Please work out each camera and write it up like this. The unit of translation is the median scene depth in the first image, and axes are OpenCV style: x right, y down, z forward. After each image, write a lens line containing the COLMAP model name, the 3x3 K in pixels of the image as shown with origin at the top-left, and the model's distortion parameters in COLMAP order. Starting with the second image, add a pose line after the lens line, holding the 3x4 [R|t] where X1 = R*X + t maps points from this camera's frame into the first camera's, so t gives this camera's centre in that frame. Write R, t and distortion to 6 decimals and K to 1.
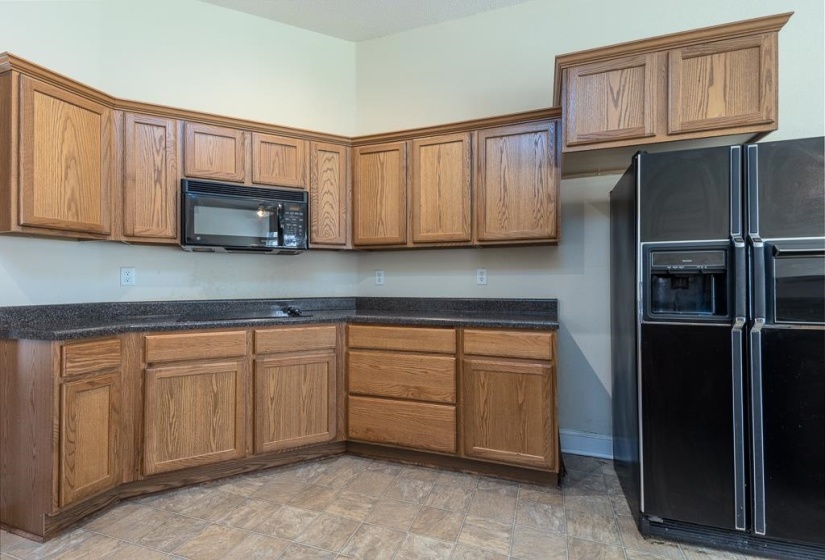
lens RADIAL K [[399.5, 0, 412.5], [0, 399.5, 280.0], [0, 0, 1]] dist [0.036587, -0.000636]
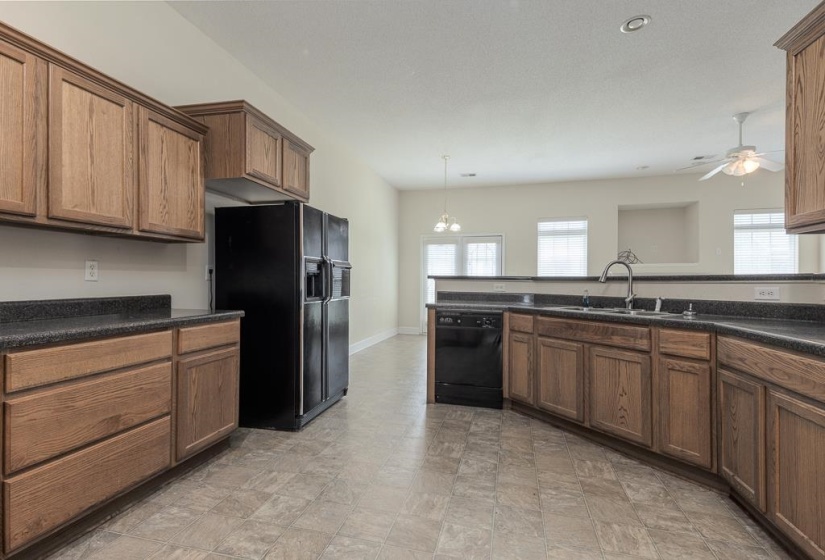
lens RADIAL K [[399.5, 0, 412.5], [0, 399.5, 280.0], [0, 0, 1]] dist [0.036587, -0.000636]
pose [[-0.106011, 0.001322, 0.994364, -0.864991], [-0.014093, 0.999897, -0.002832, 0.003883], [-0.994265, -0.014314, -0.105981, 0.549704]]
